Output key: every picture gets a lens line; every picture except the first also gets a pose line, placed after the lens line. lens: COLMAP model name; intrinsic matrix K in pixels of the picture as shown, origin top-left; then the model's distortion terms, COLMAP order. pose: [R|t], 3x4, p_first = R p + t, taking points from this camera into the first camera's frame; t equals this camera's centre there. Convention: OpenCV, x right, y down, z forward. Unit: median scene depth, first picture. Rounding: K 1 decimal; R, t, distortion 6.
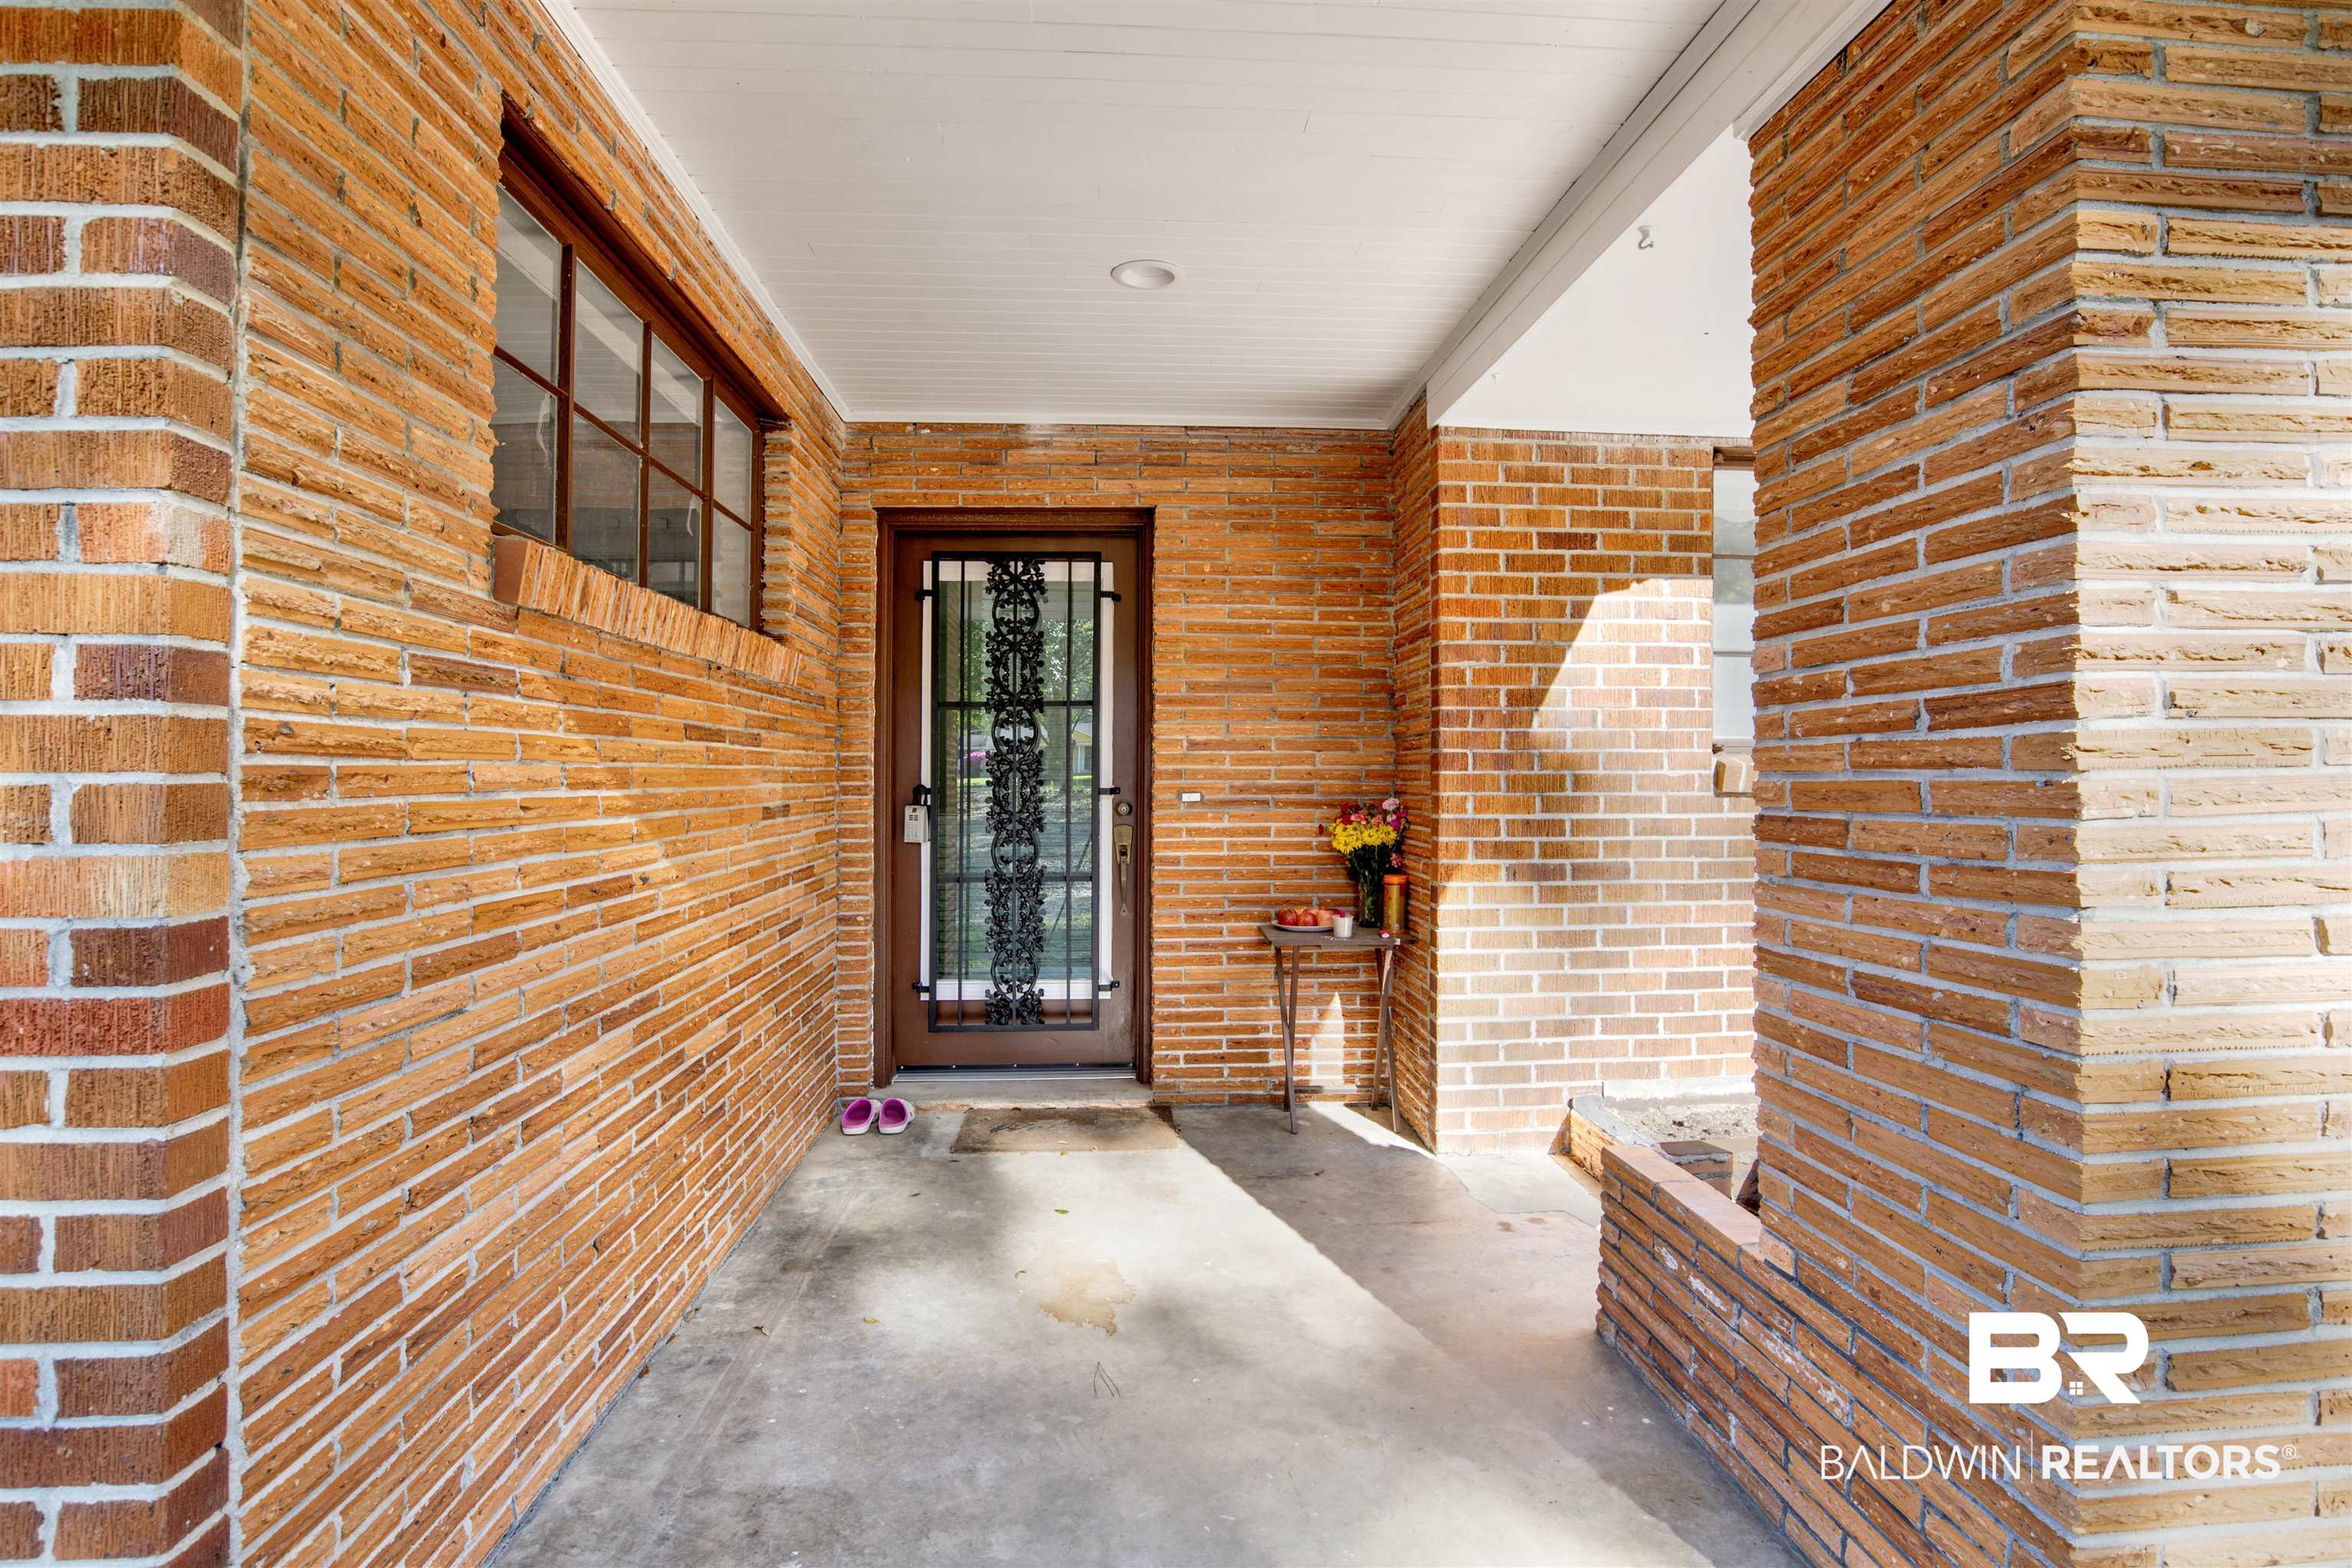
lens RADIAL K [[1242.8, 0, 1223.9], [0, 1242.8, 763.9], [0, 0, 1]] dist [-0.068186, 0.021614]
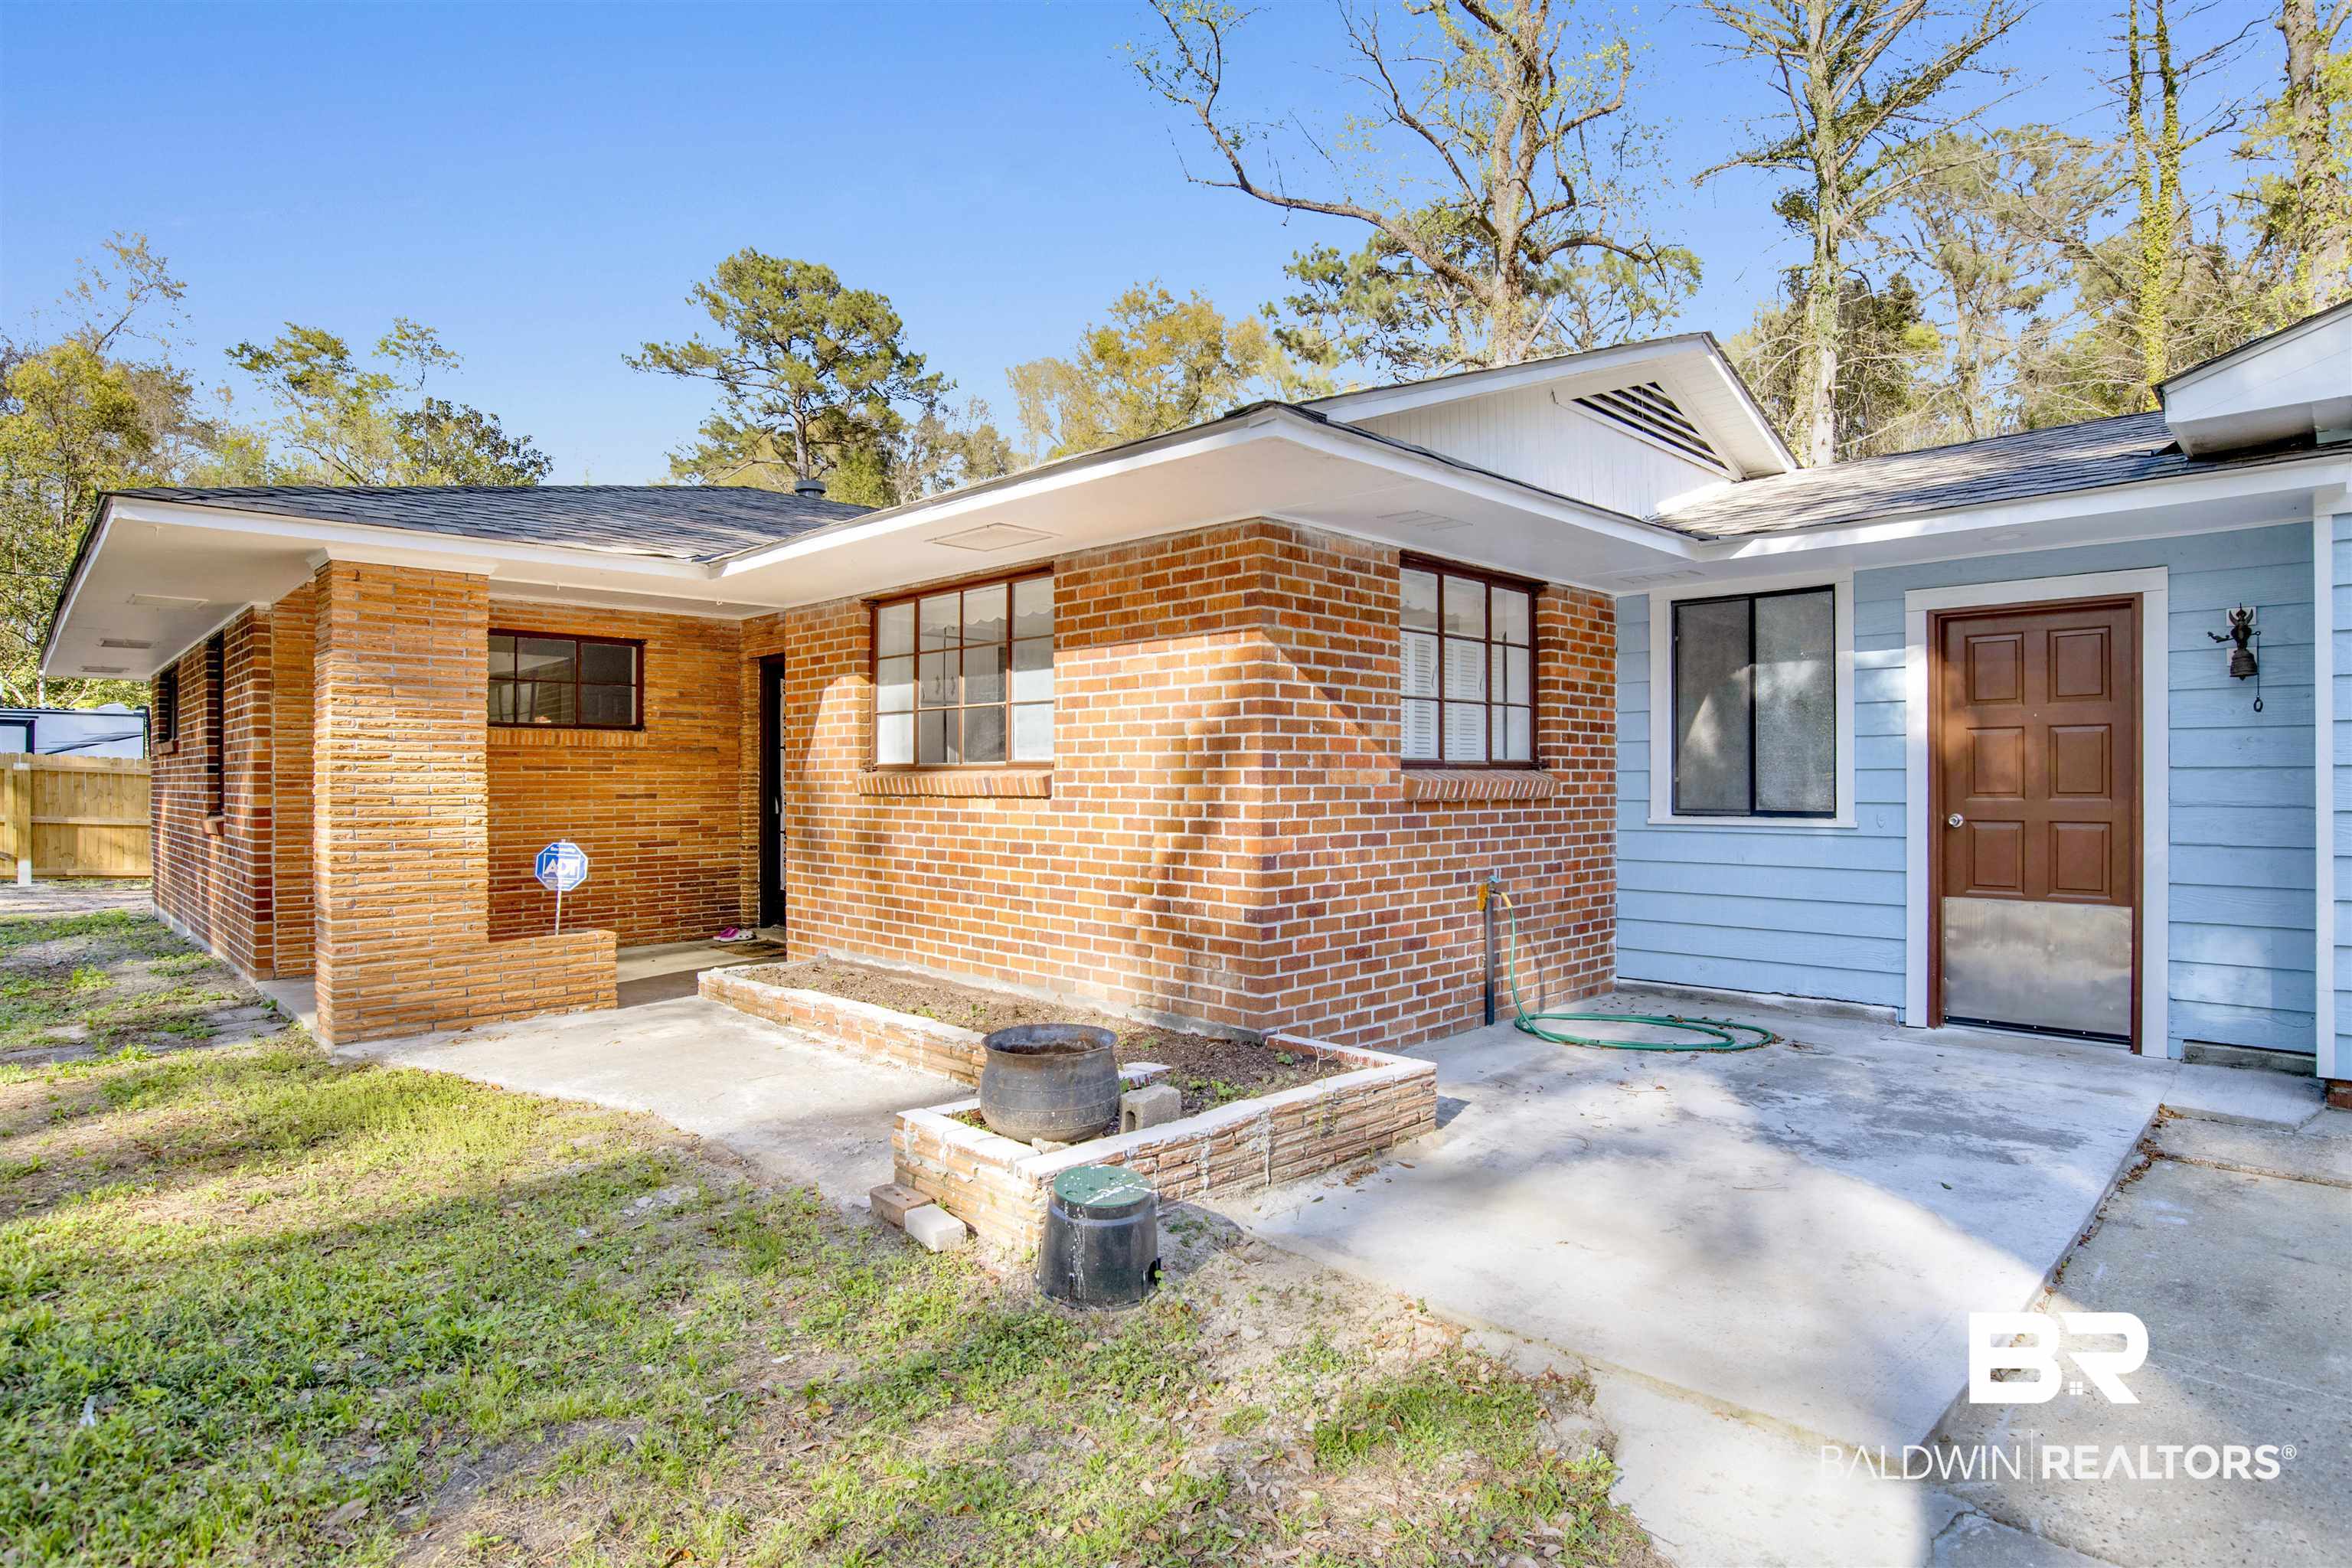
lens RADIAL K [[1242.8, 0, 1197.8], [0, 1242.8, 788.4], [0, 0, 1]] dist [-0.068186, 0.021614]
pose [[0.643834, 0.008648, -0.765116, 1.907225], [0.006340, 0.999842, 0.016636, -0.010162], [0.765139, -0.015561, 0.643677, 0.200193]]
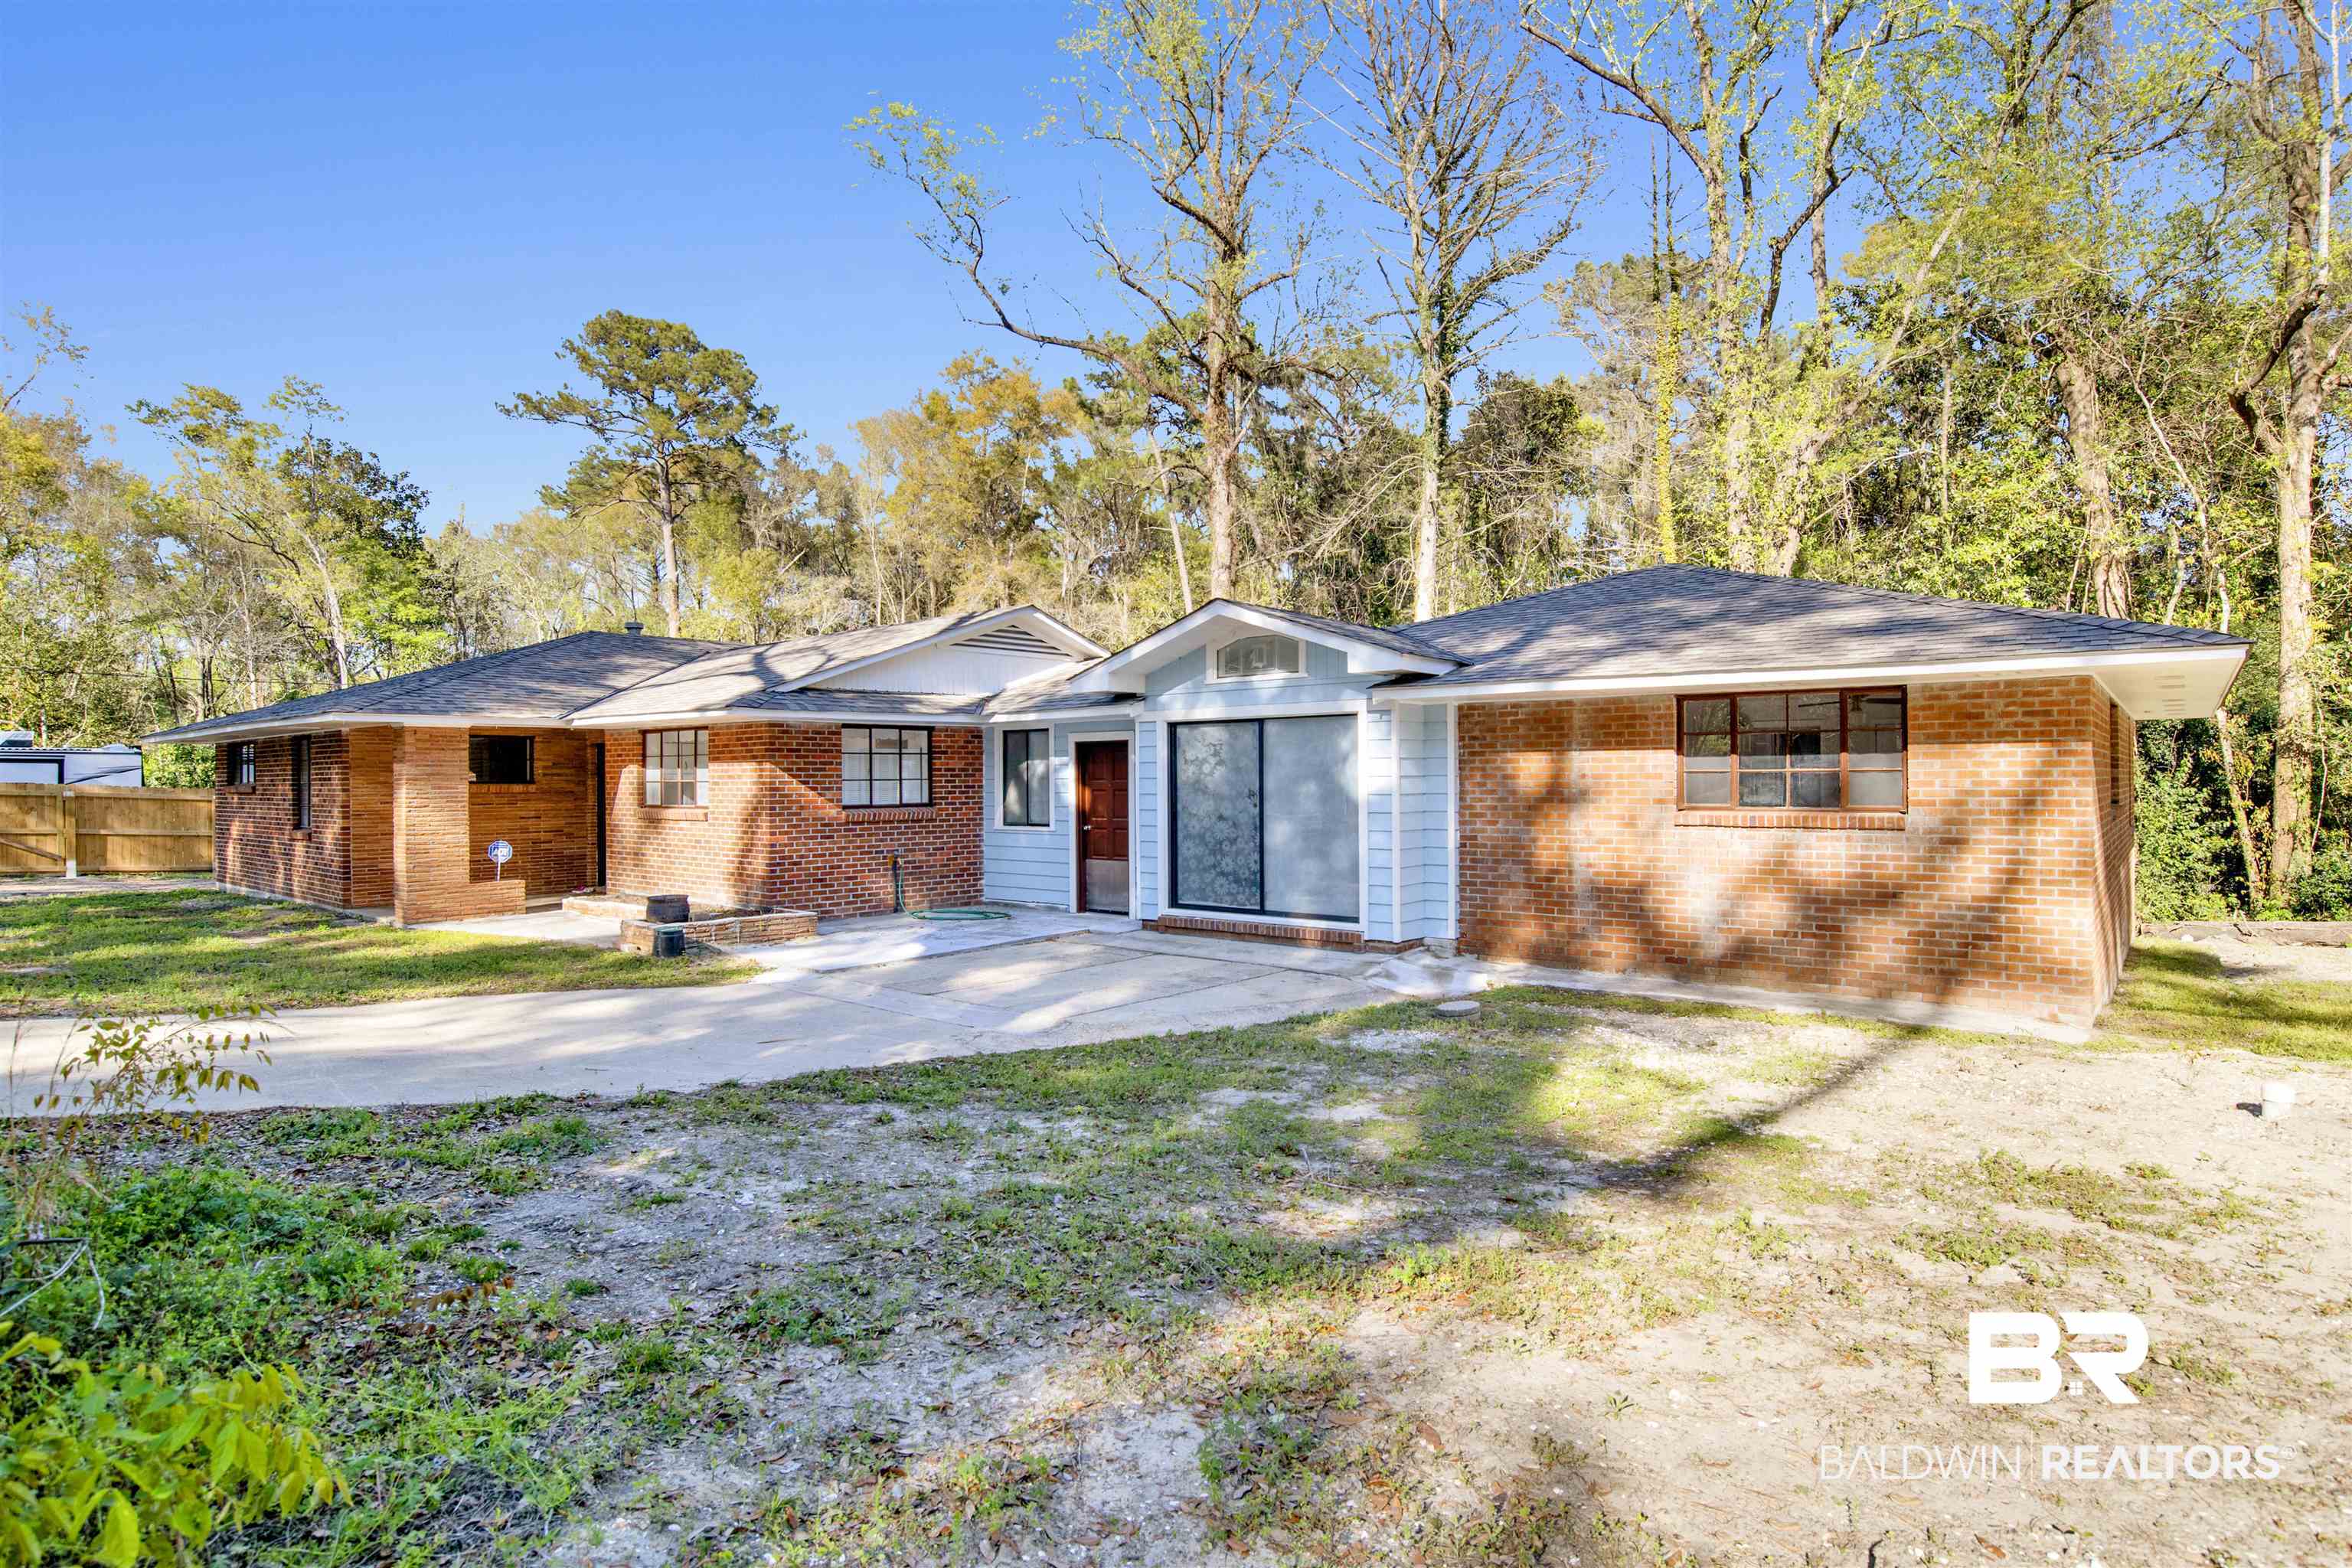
lens RADIAL K [[1242.8, 0, 1200.3], [0, 1242.8, 776.9], [0, 0, 1]] dist [-0.068186, 0.021614]
pose [[0.710250, -0.002226, -0.703946, 4.031003], [0.010741, 0.999913, 0.007676, -0.108184], [0.703868, -0.013013, 0.710212, -0.466411]]
